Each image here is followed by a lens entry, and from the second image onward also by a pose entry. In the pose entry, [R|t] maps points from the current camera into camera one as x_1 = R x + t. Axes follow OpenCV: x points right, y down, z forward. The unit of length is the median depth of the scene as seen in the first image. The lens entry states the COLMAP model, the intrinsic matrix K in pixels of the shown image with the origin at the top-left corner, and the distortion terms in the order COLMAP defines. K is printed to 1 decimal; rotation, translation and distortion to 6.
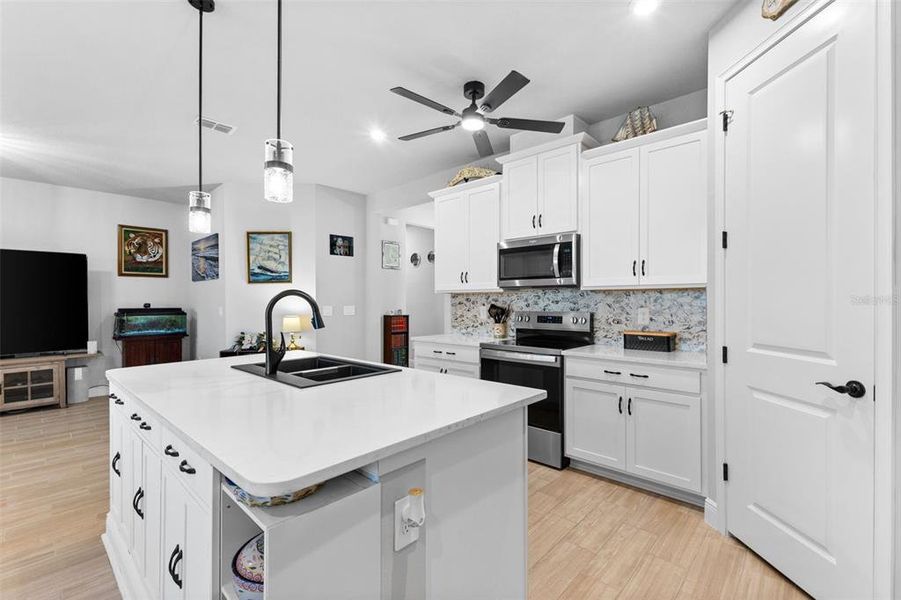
lens RADIAL K [[390.0, 0, 453.7], [0, 390.0, 302.4], [0, 0, 1]] dist [0.009677, -0.000641]
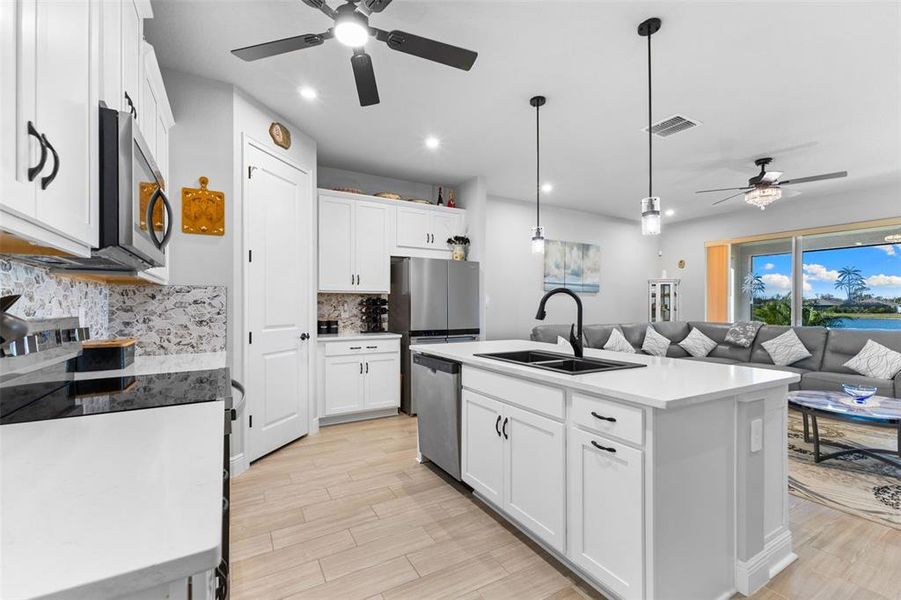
lens RADIAL K [[390.0, 0, 457.5], [0, 390.0, 304.0], [0, 0, 1]] dist [0.009677, -0.000641]
pose [[-0.956129, 0.004170, 0.292916, -0.201996], [0.004297, 0.999991, -0.000209, 0.007845], [-0.292915, 0.001059, -0.956138, 1.001403]]
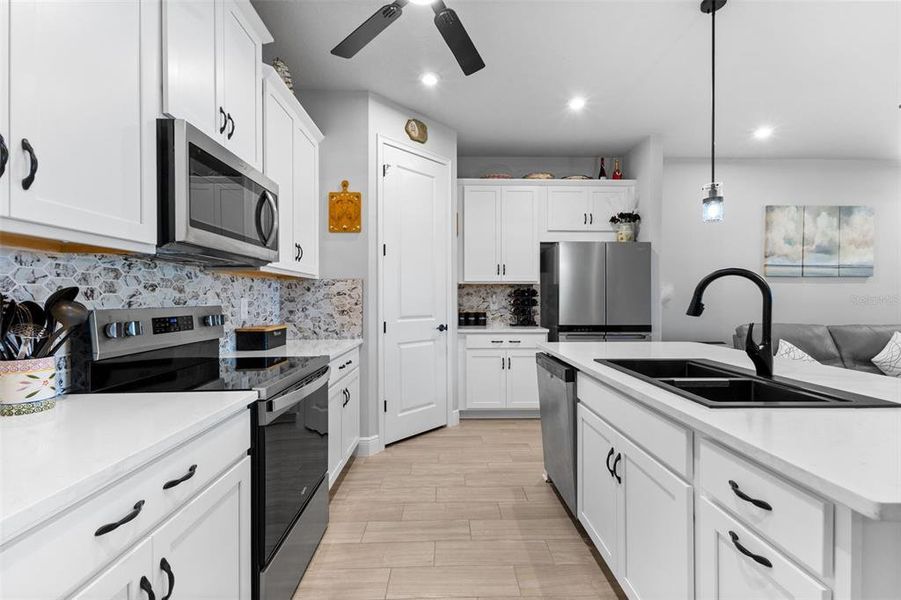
lens RADIAL K [[390.0, 0, 456.8], [0, 390.0, 298.5], [0, 0, 1]] dist [0.009677, -0.000641]
pose [[-0.697346, 0.002630, 0.716730, -0.262712], [0.006828, 0.999972, 0.002973, 0.010846], [-0.716702, 0.006967, -0.697344, 0.866674]]
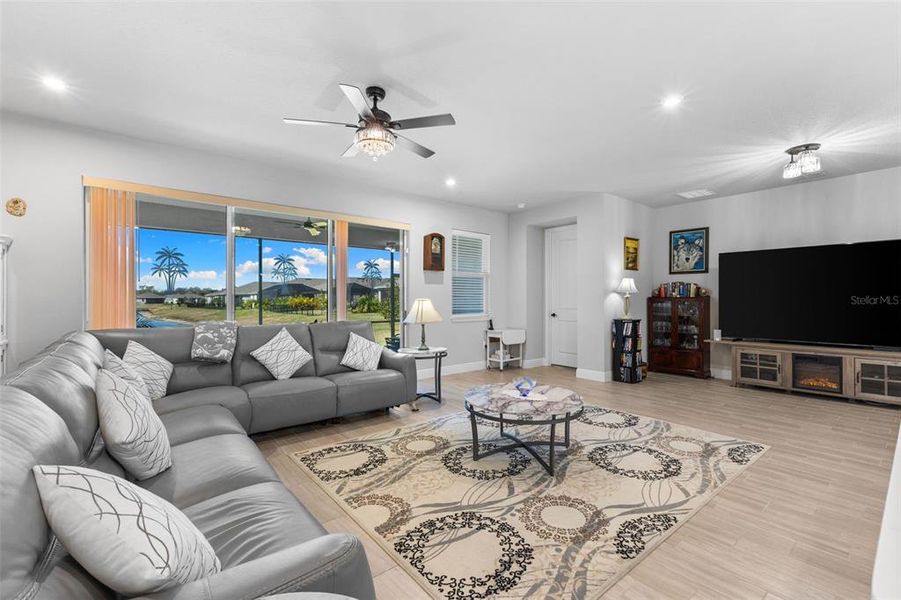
lens RADIAL K [[390.0, 0, 453.1], [0, 390.0, 299.1], [0, 0, 1]] dist [0.009677, -0.000641]
pose [[-0.136755, 0.005795, -0.990588, 0.015376], [-0.005617, 0.999962, 0.006625, 0.012523], [0.990589, 0.006470, -0.136717, 0.088900]]
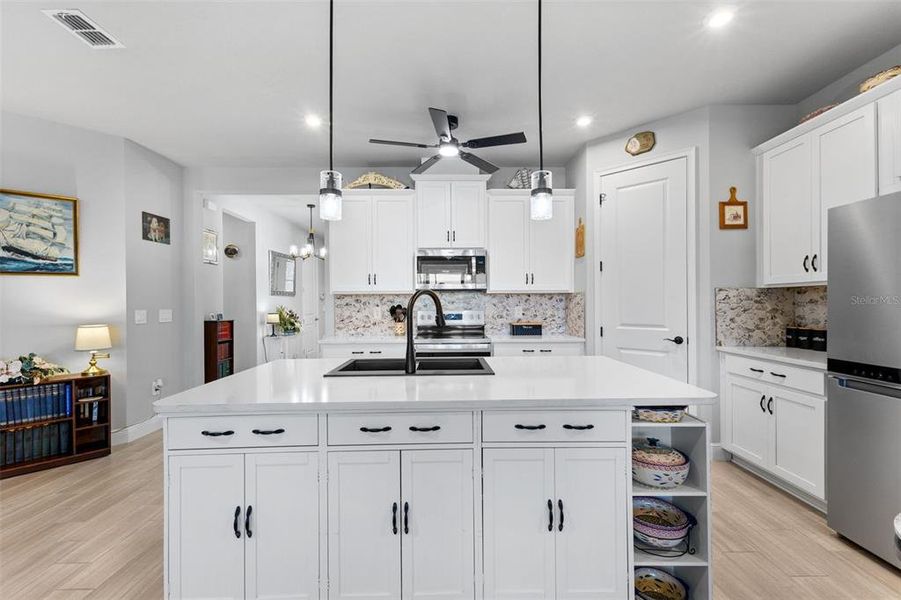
lens RADIAL K [[390.0, 0, 453.4], [0, 390.0, 300.3], [0, 0, 1]] dist [0.009677, -0.000641]
pose [[0.726326, 0.002120, 0.687347, -0.468084], [0.007533, 0.999911, -0.011044, 0.003856], [-0.687309, 0.013199, 0.726245, 0.087584]]
